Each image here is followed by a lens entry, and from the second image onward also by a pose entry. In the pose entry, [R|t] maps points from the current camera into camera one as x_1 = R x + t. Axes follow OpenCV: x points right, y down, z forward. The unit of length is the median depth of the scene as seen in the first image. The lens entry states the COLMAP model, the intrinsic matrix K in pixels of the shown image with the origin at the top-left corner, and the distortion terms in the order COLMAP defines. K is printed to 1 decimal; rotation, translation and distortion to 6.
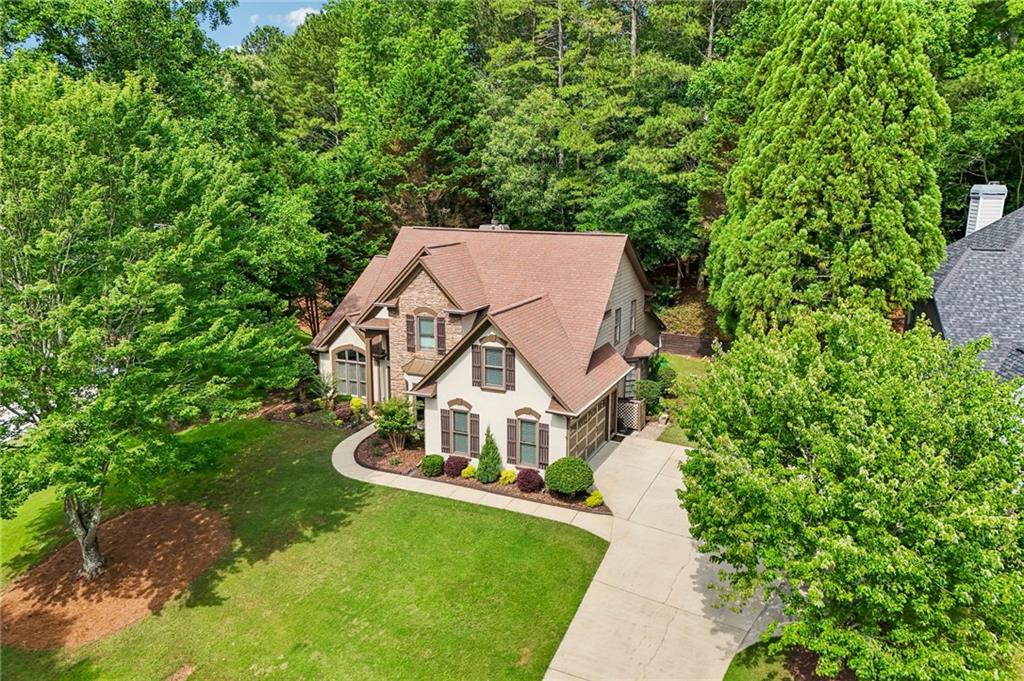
lens RADIAL K [[752.6, 0, 512.0], [0, 752.6, 340.5], [0, 0, 1]] dist [0.083475, -0.080301]
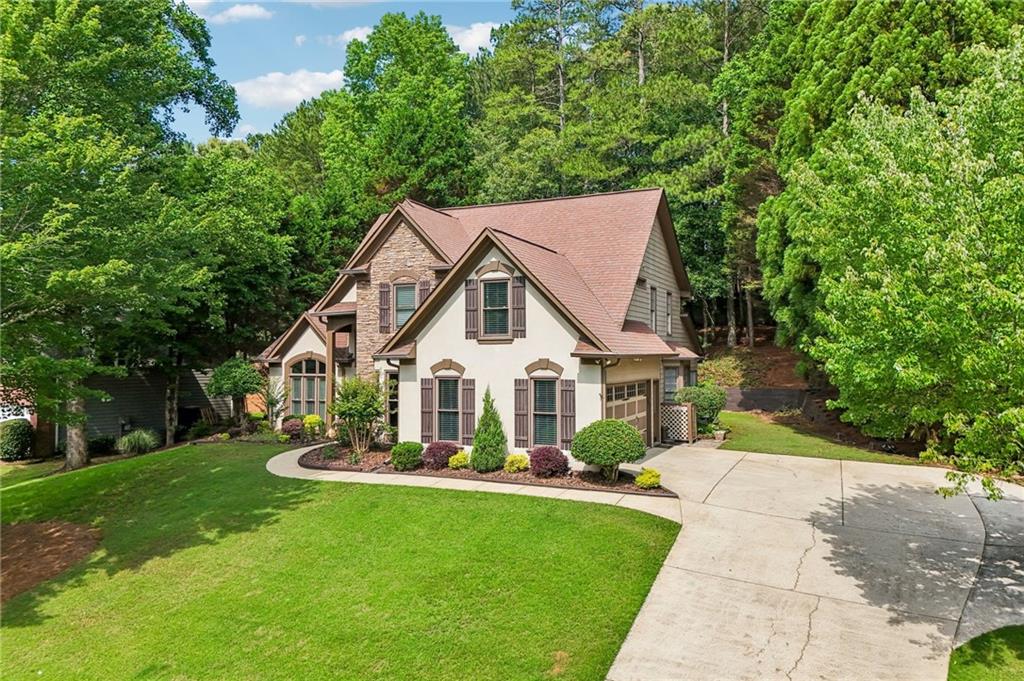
lens RADIAL K [[752.6, 0, 512.0], [0, 752.6, 340.5], [0, 0, 1]] dist [0.083475, -0.080301]
pose [[0.999947, -0.004083, 0.009433, -0.014584], [0.006196, 0.971670, -0.236260, 0.220749], [-0.008201, 0.236306, 0.971644, 0.289657]]
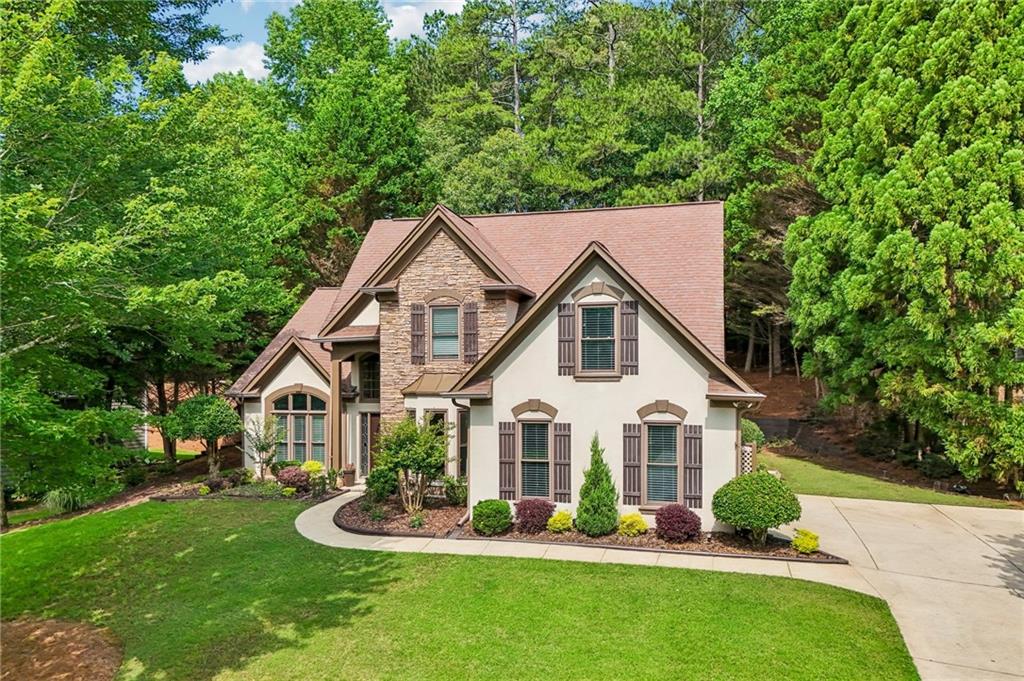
lens RADIAL K [[777.8, 0, 510.8], [0, 777.8, 388.9], [0, 0, 1]] dist [0.051051, -0.008319]
pose [[0.982655, -0.006113, 0.185343, -0.194813], [0.042589, 0.980181, -0.193472, 0.179901], [-0.180487, 0.198010, 0.963440, 0.396040]]
